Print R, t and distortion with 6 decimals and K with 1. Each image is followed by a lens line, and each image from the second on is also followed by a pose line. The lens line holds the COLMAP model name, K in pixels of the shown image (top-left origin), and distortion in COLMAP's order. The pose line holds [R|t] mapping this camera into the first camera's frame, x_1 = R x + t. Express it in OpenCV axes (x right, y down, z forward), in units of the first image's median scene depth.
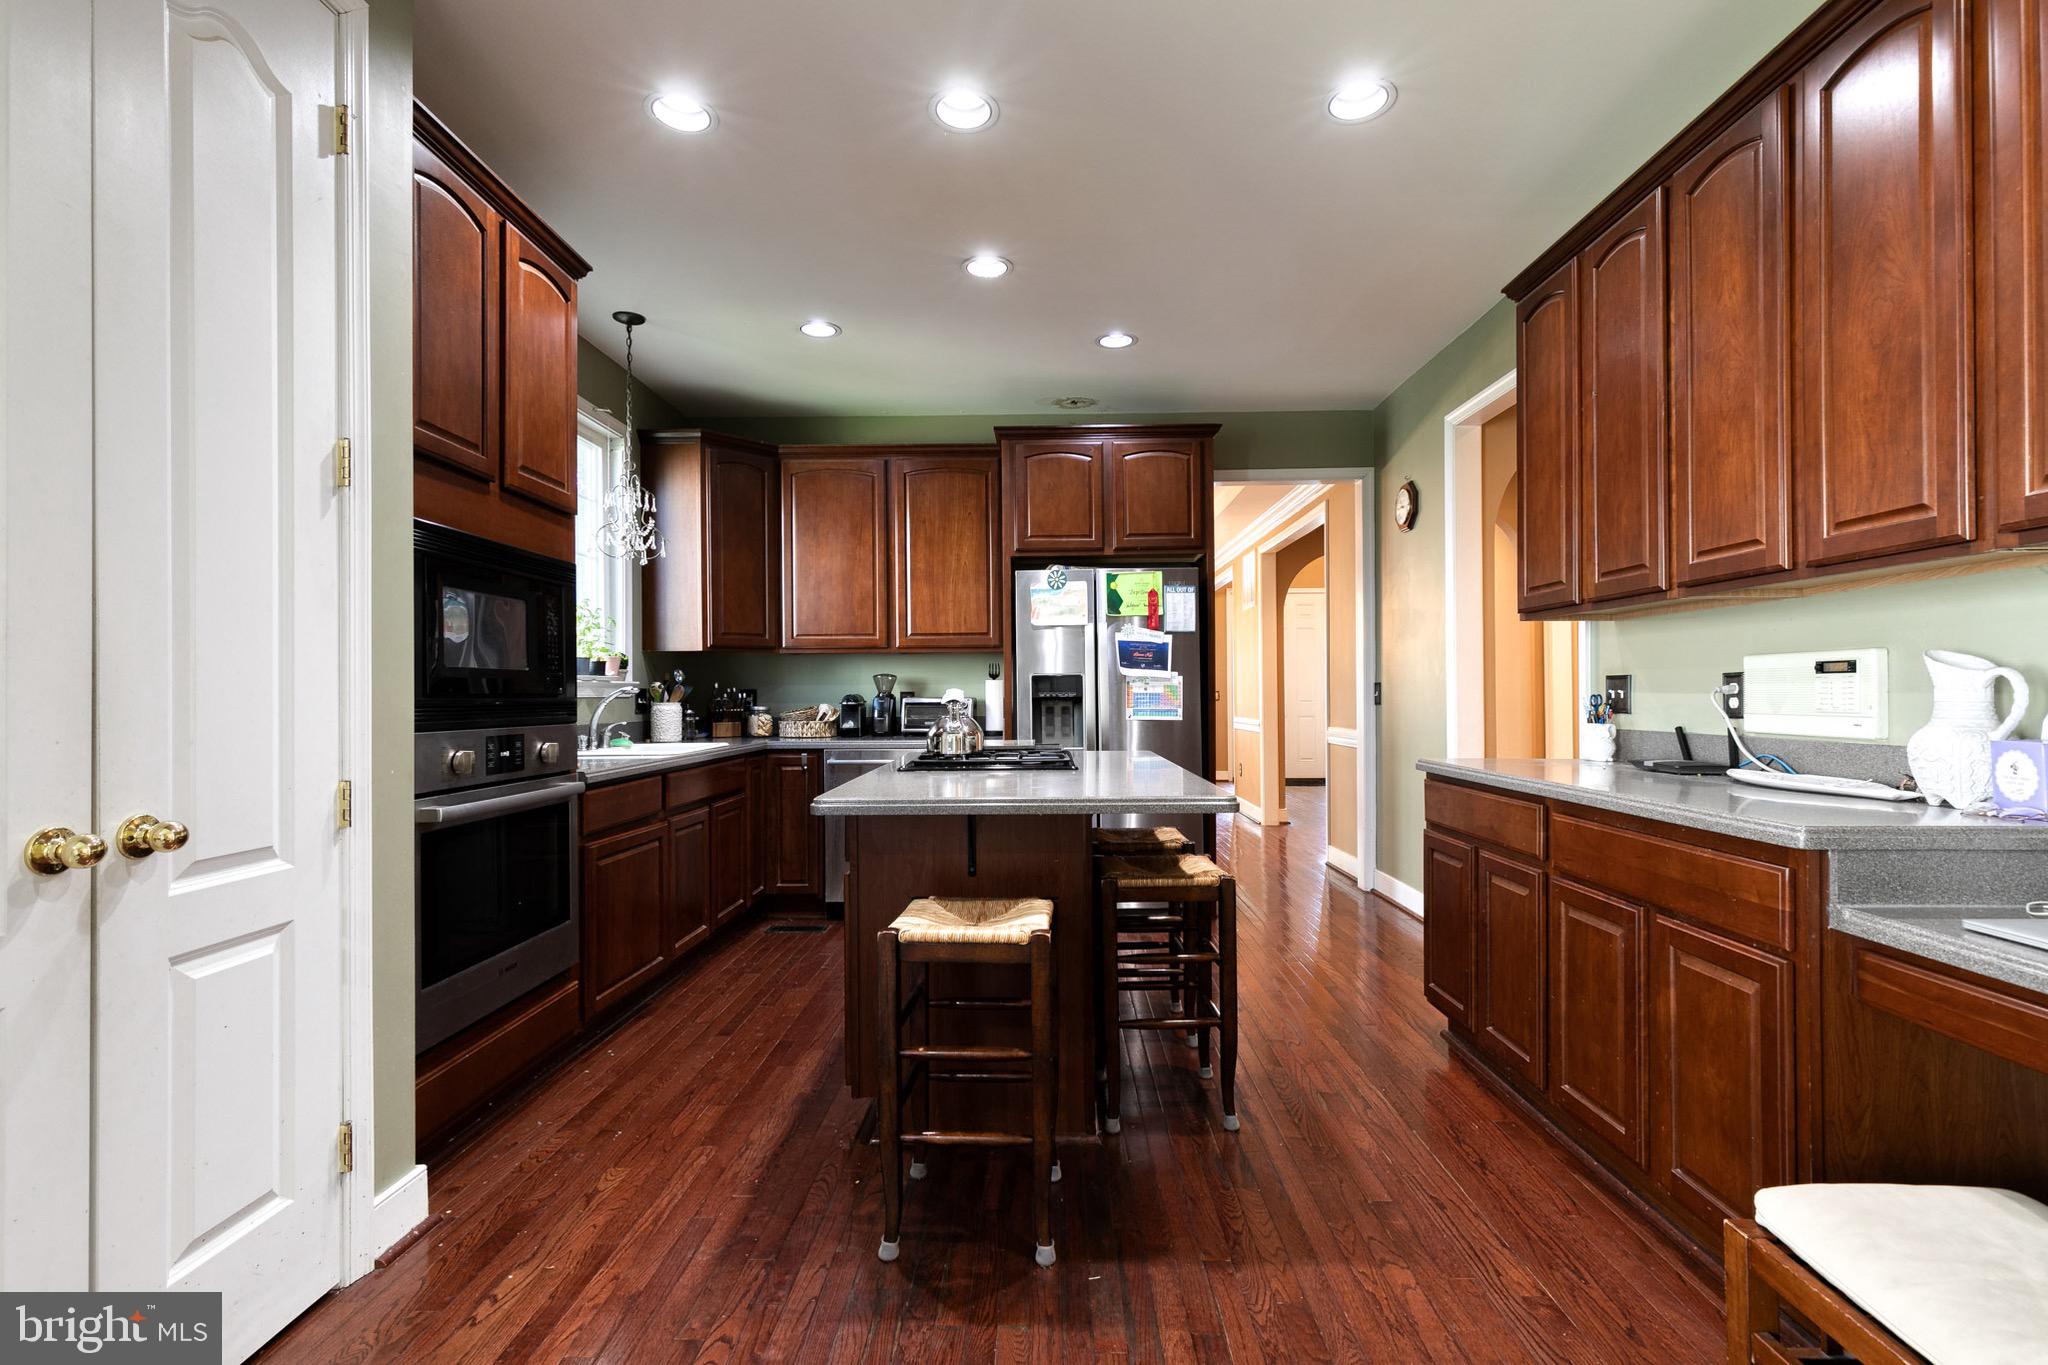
lens RADIAL K [[916.1, 0, 1022.8], [0, 916.1, 690.7], [0, 0, 1]] dist [0.007779, -0.001441]
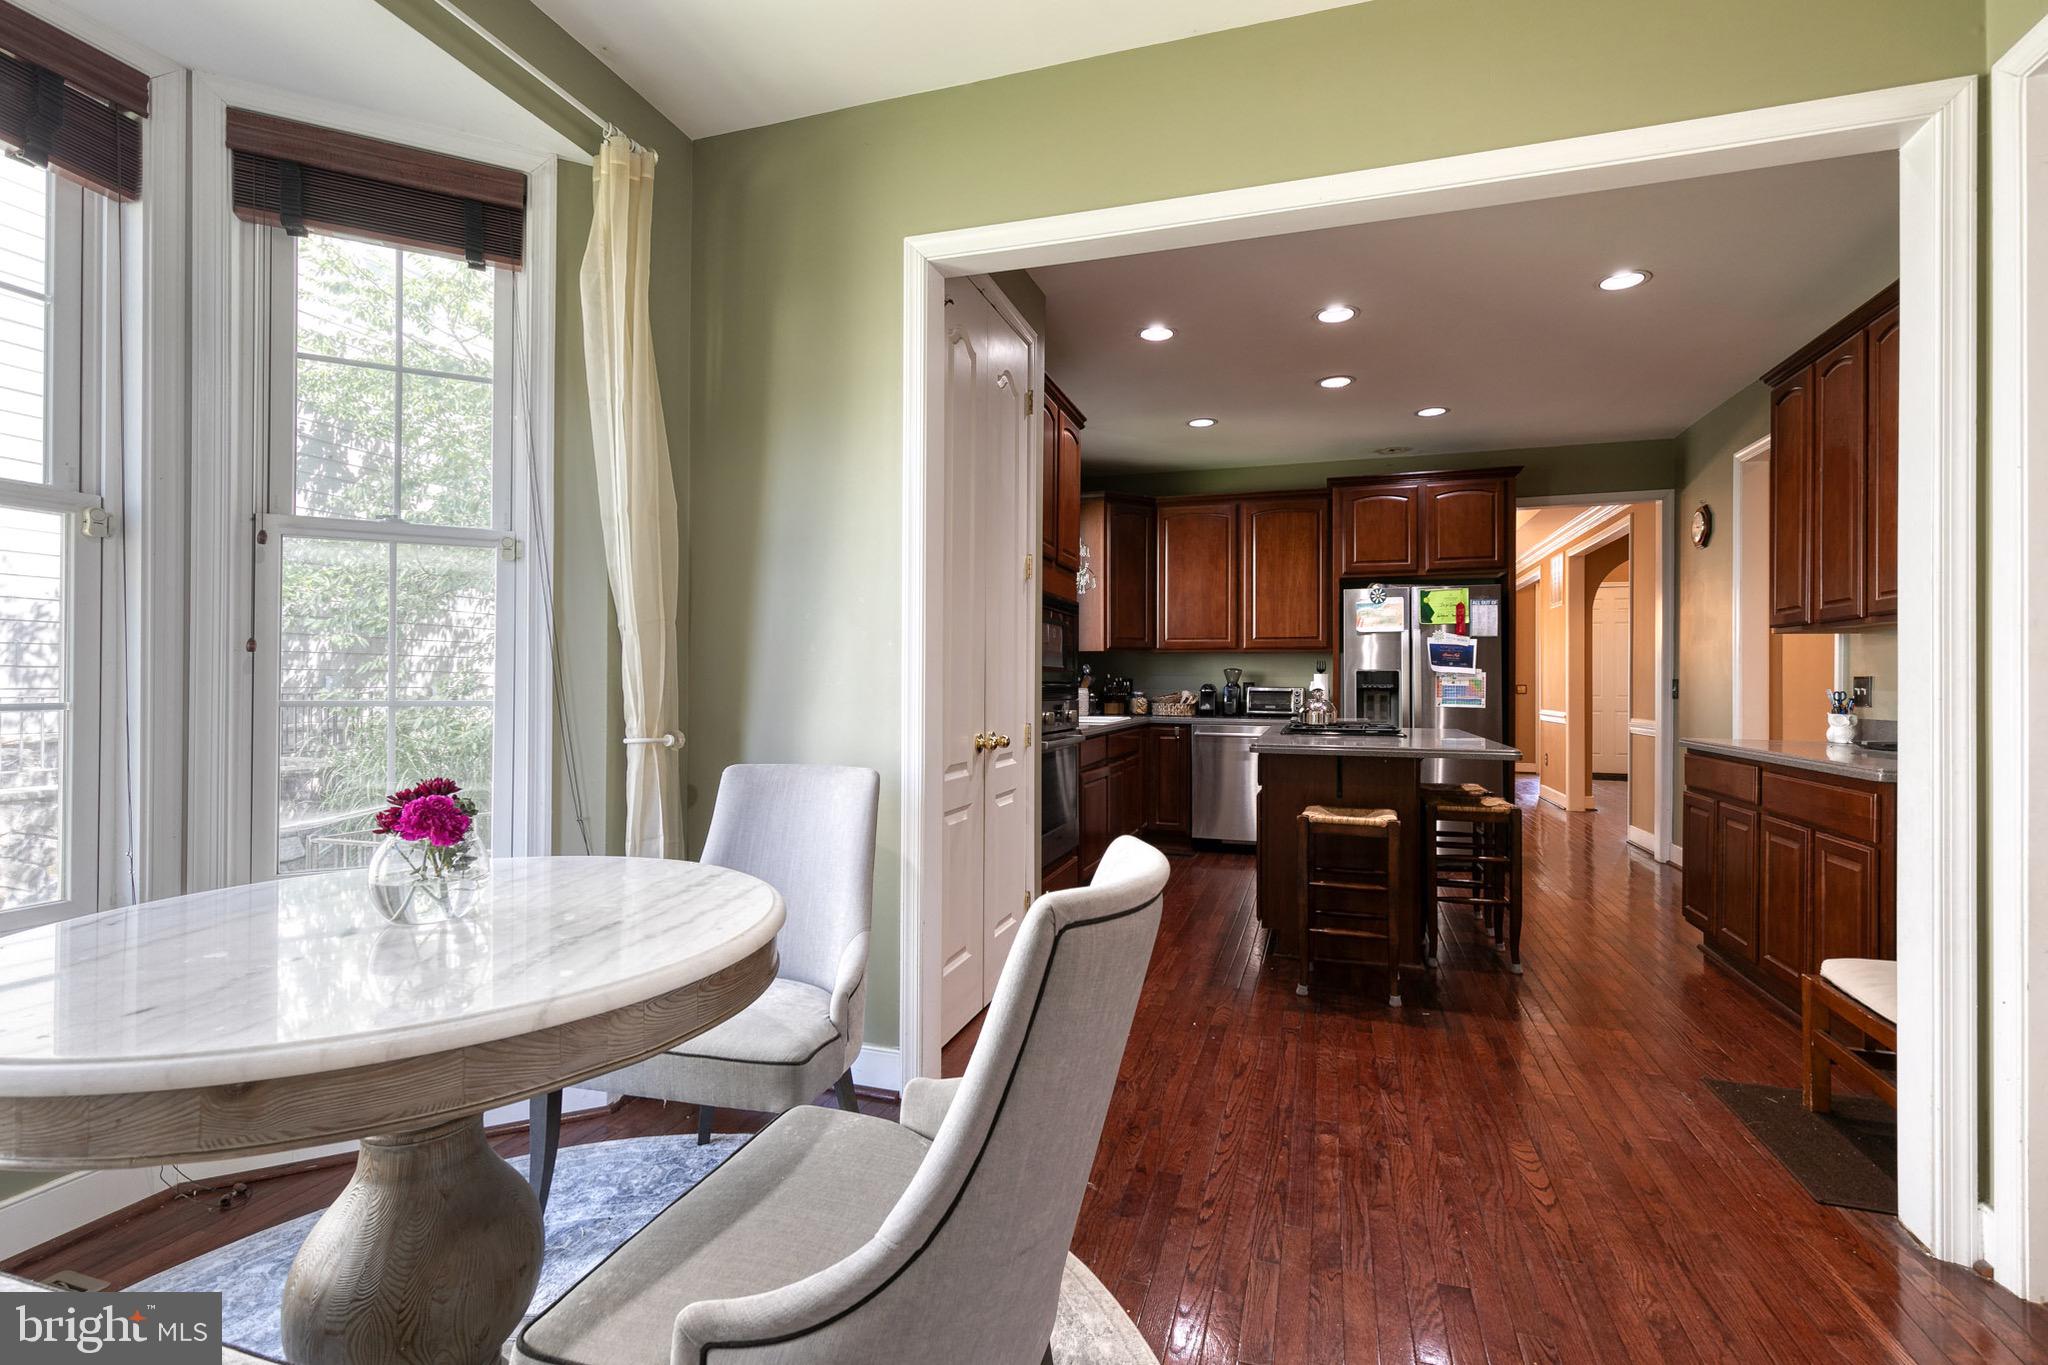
lens RADIAL K [[916.1, 0, 1031.5], [0, 916.1, 675.5], [0, 0, 1]] dist [0.007779, -0.001441]
pose [[0.958410, 0.010148, -0.285213, -0.097924], [-0.011504, 0.999929, -0.003080, -0.001324], [0.285161, 0.006233, 0.958459, -0.591348]]
